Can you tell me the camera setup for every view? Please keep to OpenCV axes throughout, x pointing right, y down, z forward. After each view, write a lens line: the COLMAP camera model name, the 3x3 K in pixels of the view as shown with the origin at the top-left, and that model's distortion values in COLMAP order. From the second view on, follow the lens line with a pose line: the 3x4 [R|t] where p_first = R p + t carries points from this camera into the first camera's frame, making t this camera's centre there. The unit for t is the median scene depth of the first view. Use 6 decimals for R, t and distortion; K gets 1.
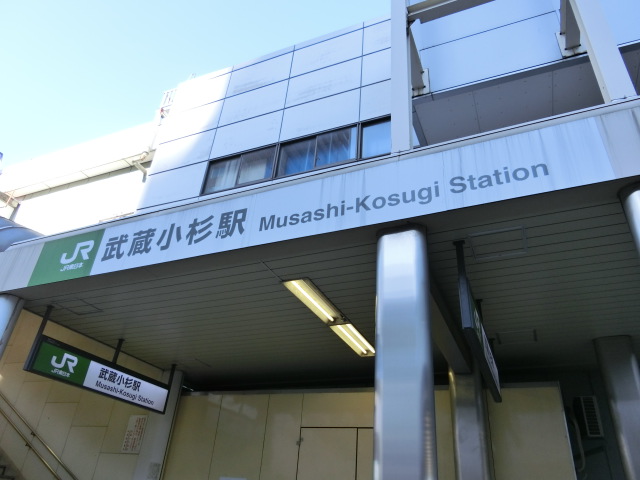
lens RADIAL K [[469.4, 0, 317.7], [0, 469.4, 236.8], [0, 0, 1]] dist [-0.020848, -0.003679]
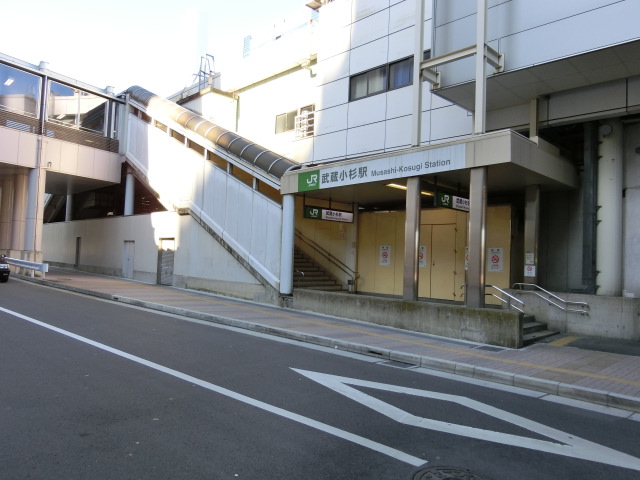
lens RADIAL K [[469.4, 0, 321.3], [0, 469.4, 239.8], [0, 0, 1]] dist [-0.020848, -0.003679]
pose [[0.928688, -0.058475, -0.366222, 0.542305], [0.222772, 0.877441, 0.424818, -0.831491], [0.296497, -0.476107, 0.827896, -1.481914]]
